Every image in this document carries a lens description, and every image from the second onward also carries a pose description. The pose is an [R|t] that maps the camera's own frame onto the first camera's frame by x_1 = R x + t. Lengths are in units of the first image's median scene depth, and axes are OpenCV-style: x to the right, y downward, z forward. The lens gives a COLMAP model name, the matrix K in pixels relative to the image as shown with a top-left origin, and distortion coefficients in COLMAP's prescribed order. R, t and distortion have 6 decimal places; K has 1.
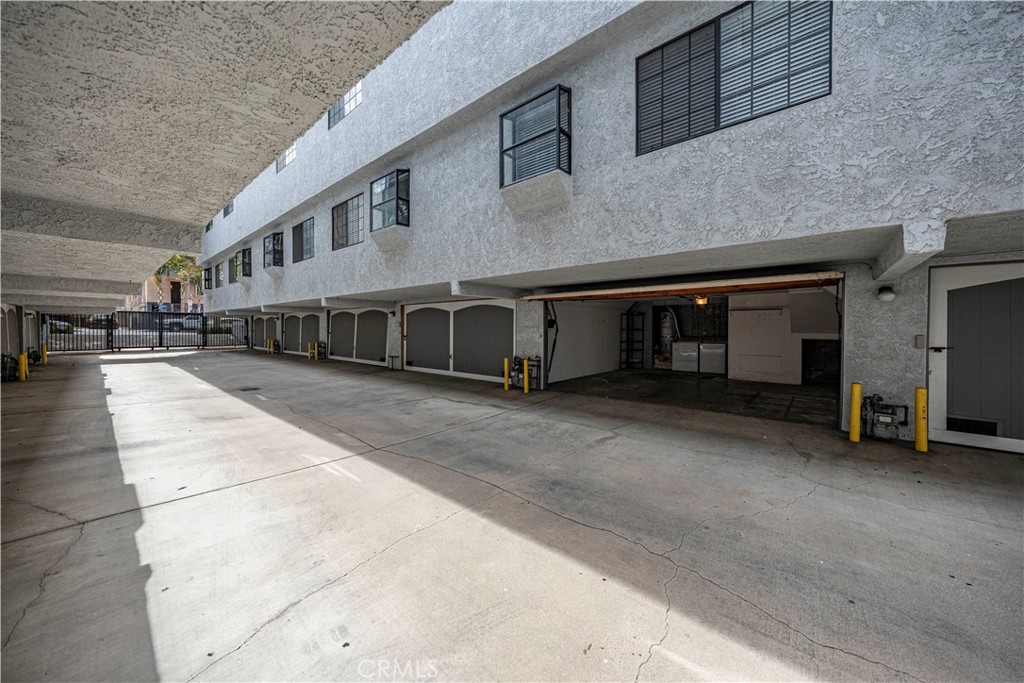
lens RADIAL K [[350.0, 0, 511.2], [0, 350.0, 332.1], [0, 0, 1]] dist [-0.000315, 0.000178]
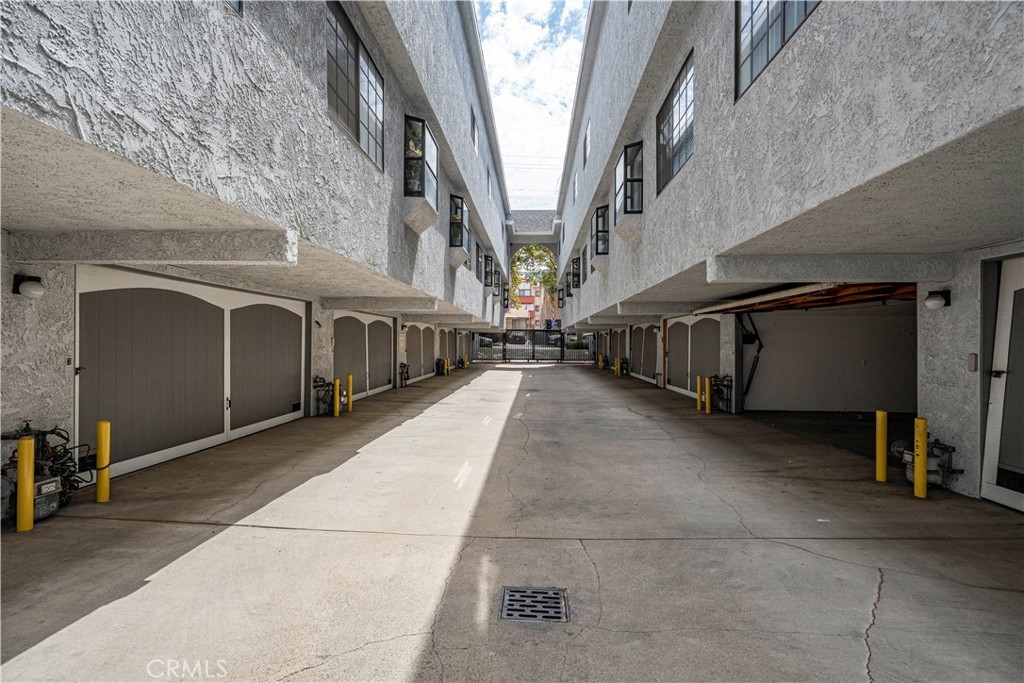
lens RADIAL K [[525.0, 0, 512.0], [0, 525.0, 341.5], [0, 0, 1]] dist [-0.000524, -0.000065]
pose [[0.600450, -0.000553, -0.799662, 1.281880], [-0.013161, 0.999857, -0.010574, 0.006661], [0.799554, 0.016873, 0.600357, -0.388468]]
